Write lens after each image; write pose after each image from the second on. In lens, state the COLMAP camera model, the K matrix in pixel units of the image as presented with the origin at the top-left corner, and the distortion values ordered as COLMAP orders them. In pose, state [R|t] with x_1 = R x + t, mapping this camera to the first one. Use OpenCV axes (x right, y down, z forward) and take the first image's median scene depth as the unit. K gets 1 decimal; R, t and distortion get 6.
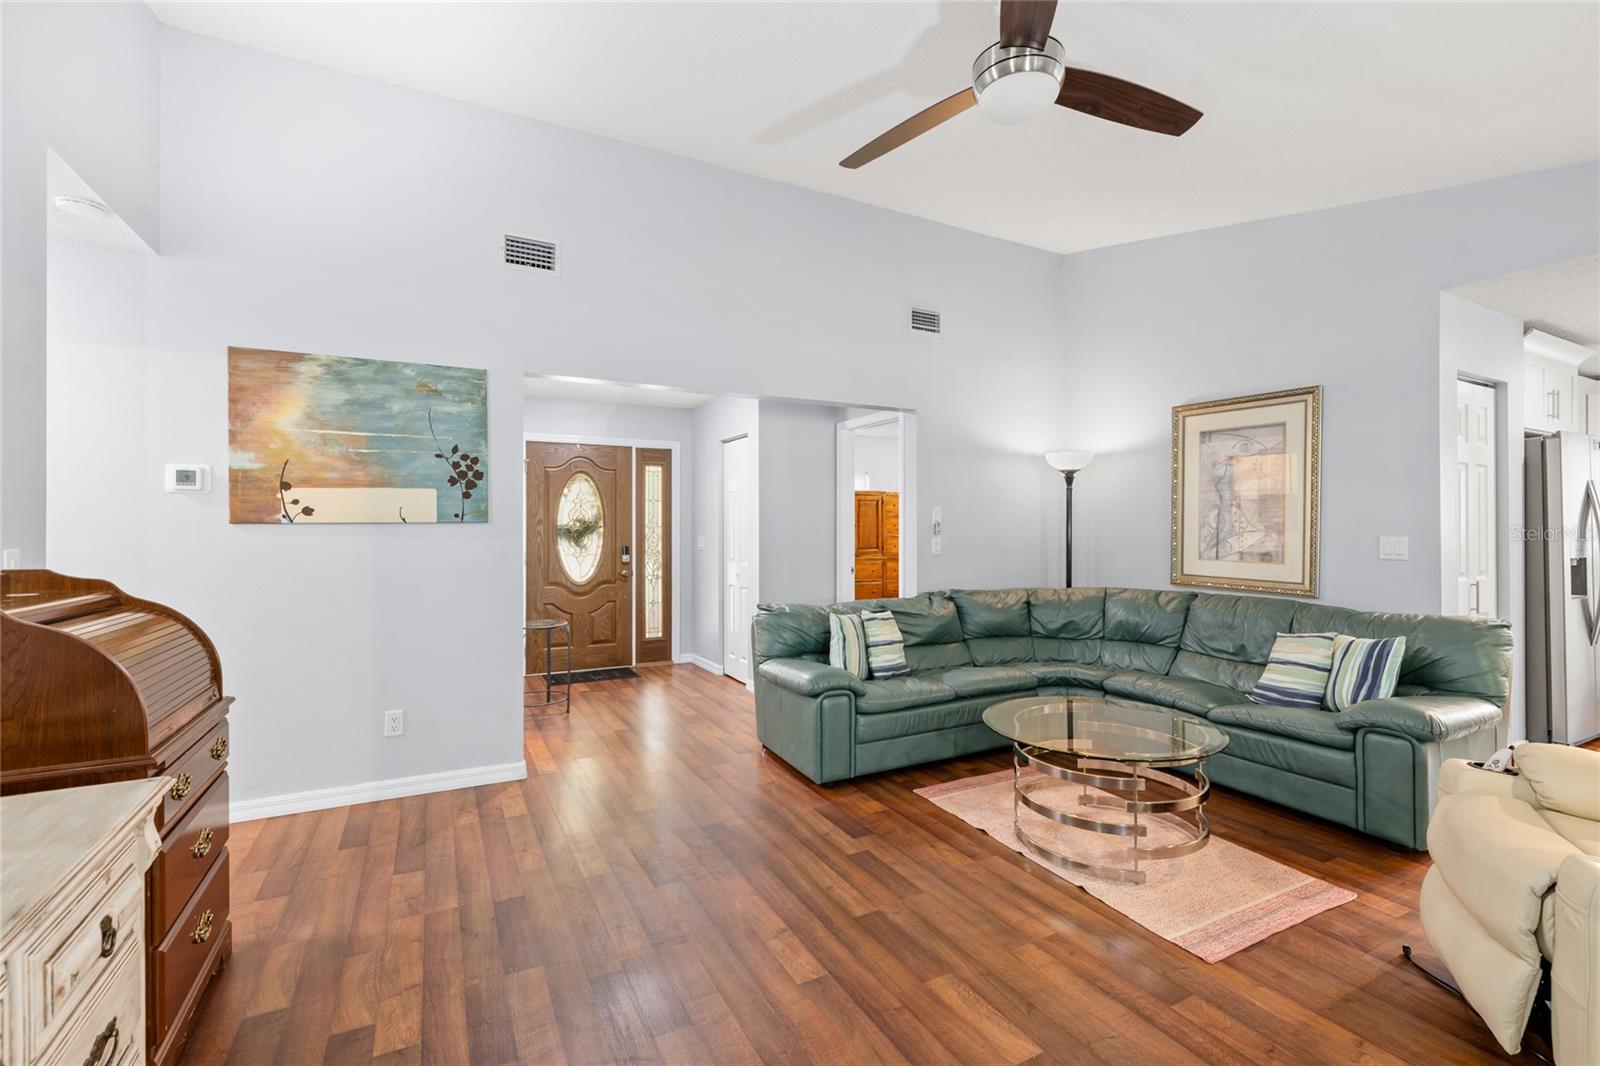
lens RADIAL K [[700.3, 0, 804.1], [0, 700.3, 528.3], [0, 0, 1]] dist [-0.003492, -0.000249]
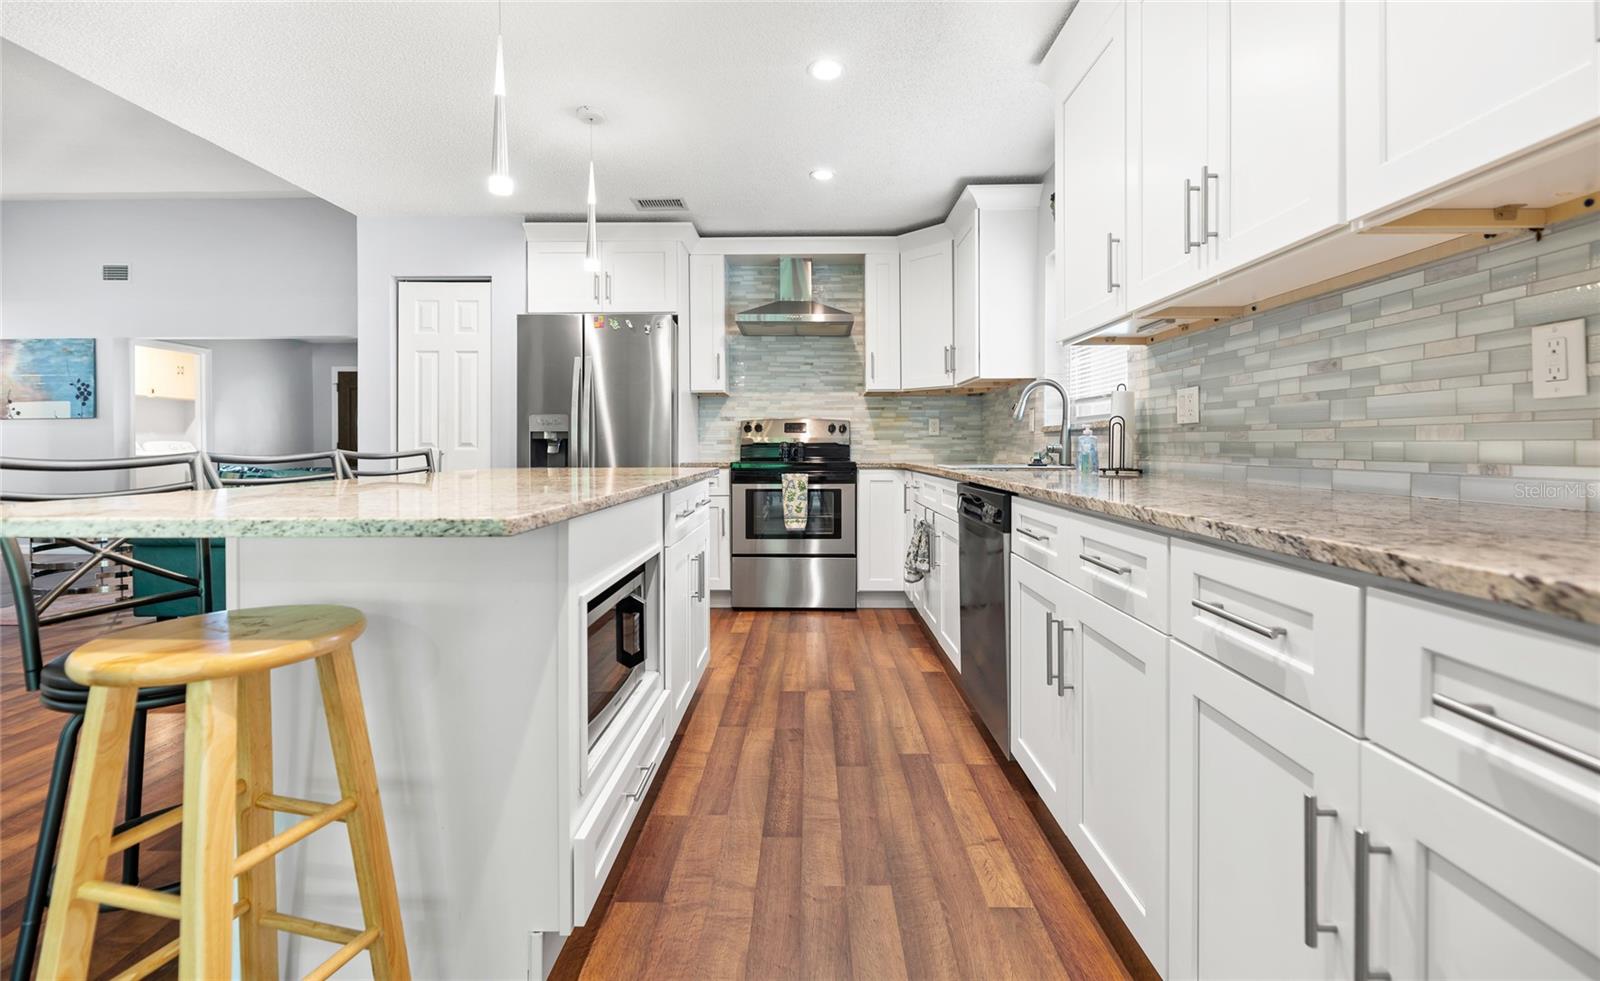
lens RADIAL K [[684.2, 0, 801.0], [0, 684.2, 447.0], [0, 0, 1]] dist [0.002787, 0.000271]
pose [[0.875590, 0.000135, -0.483055, 2.253092], [0.004244, 0.999959, 0.007971, 0.067586], [0.483037, -0.009029, 0.875553, 0.300156]]
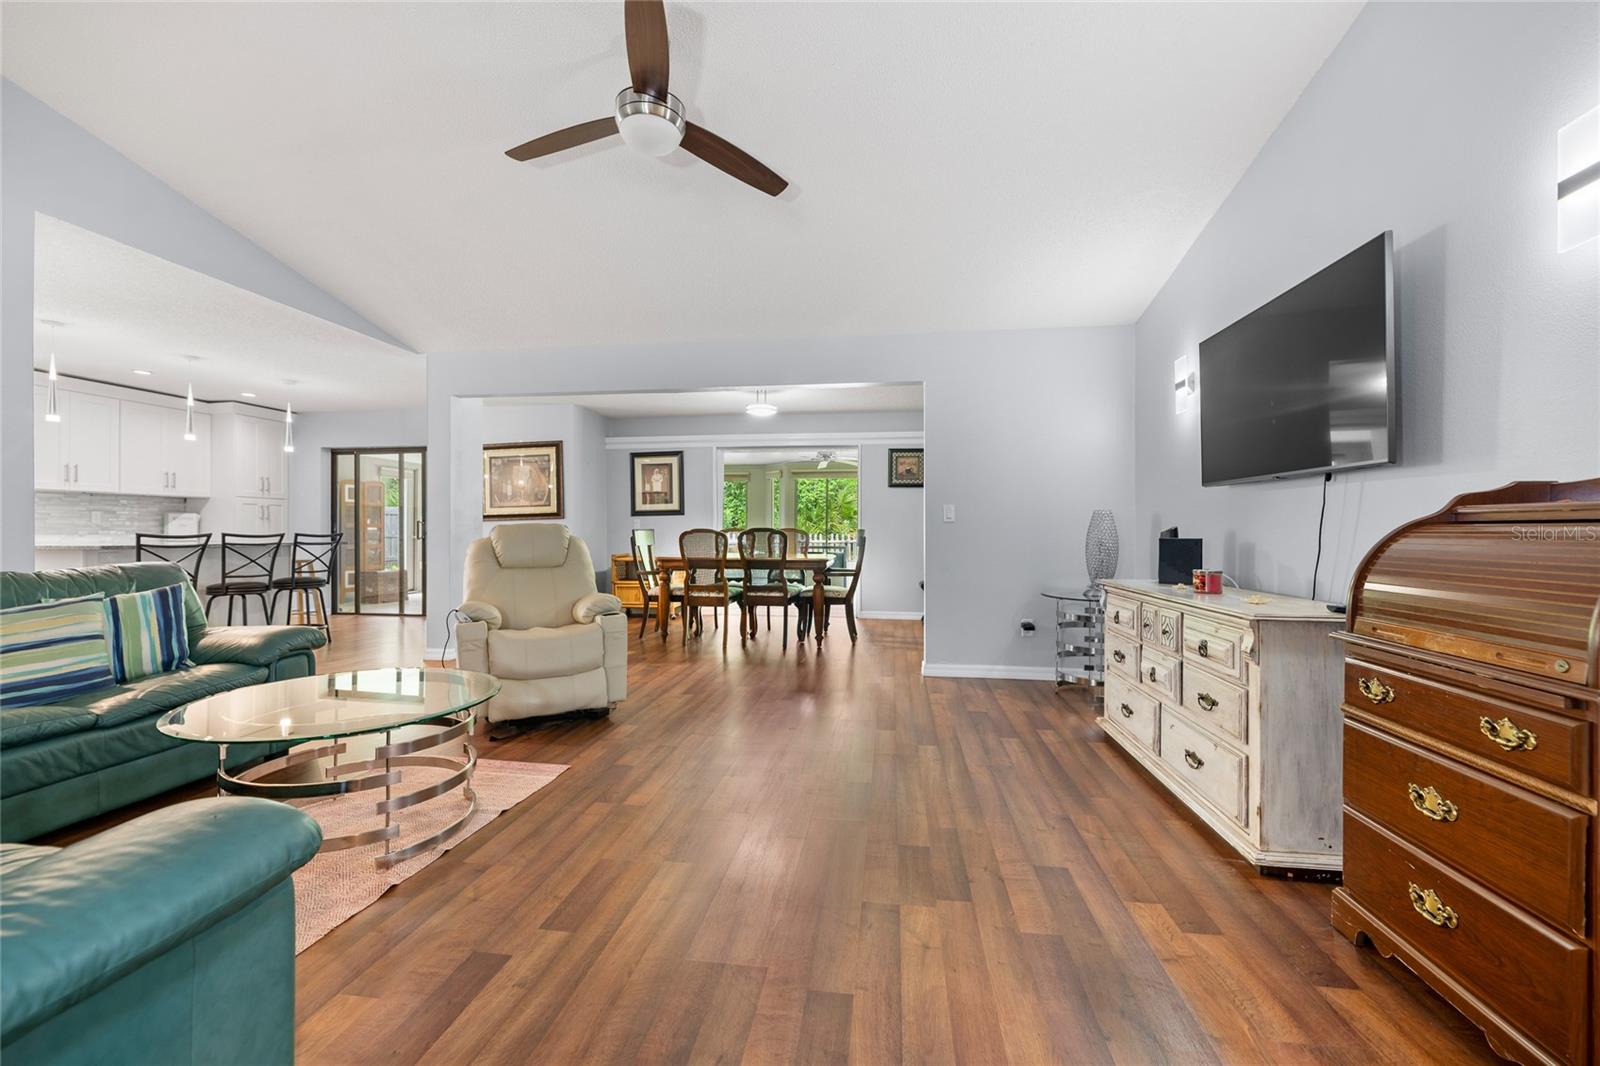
lens RADIAL K [[647.9, 0, 799.2], [0, 647.9, 527.7], [0, 0, 1]] dist [0.002670, -0.000754]
pose [[-0.807587, 0.001778, 0.589746, -0.383244], [-0.003152, 0.999968, -0.007332, 0.071677], [-0.589740, -0.007780, -0.807555, 1.109524]]
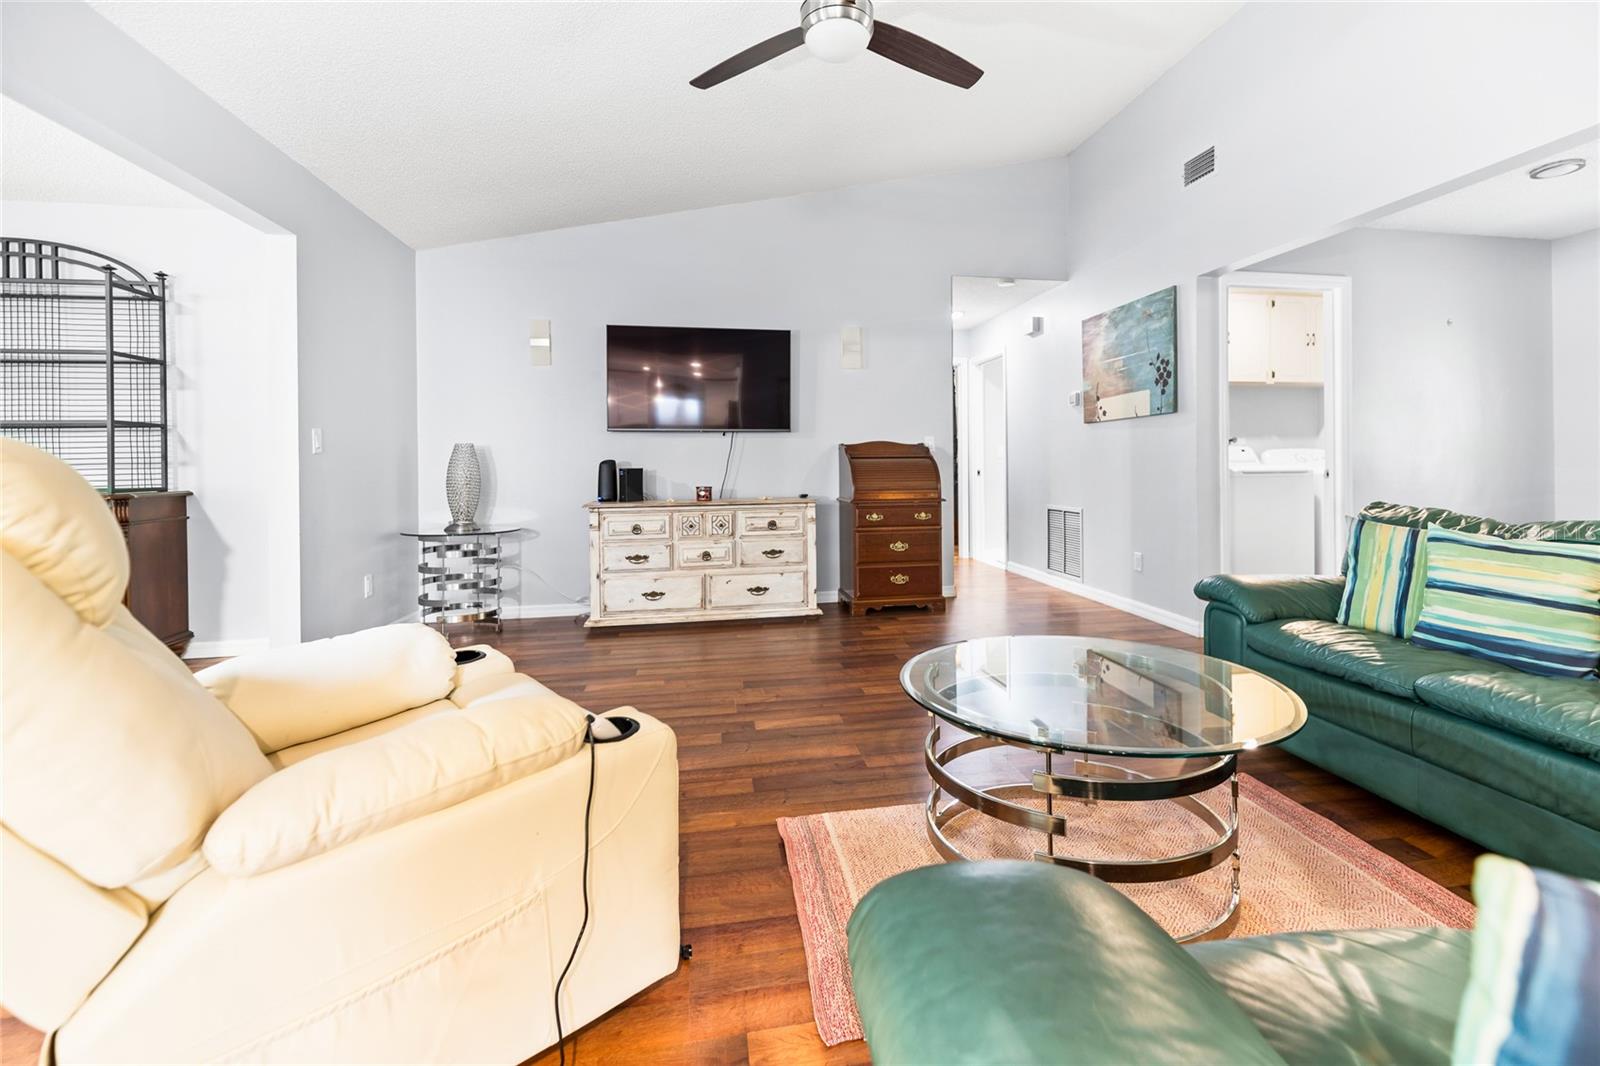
lens RADIAL K [[695.8, 0, 830.9], [0, 695.8, 466.5], [0, 0, 1]] dist [-0.000787, -0.000067]
pose [[-0.296418, 0.009670, -0.955009, 0.905363], [0.013807, 0.999888, 0.005839, 0.072483], [0.954959, -0.011455, -0.296518, 0.825322]]
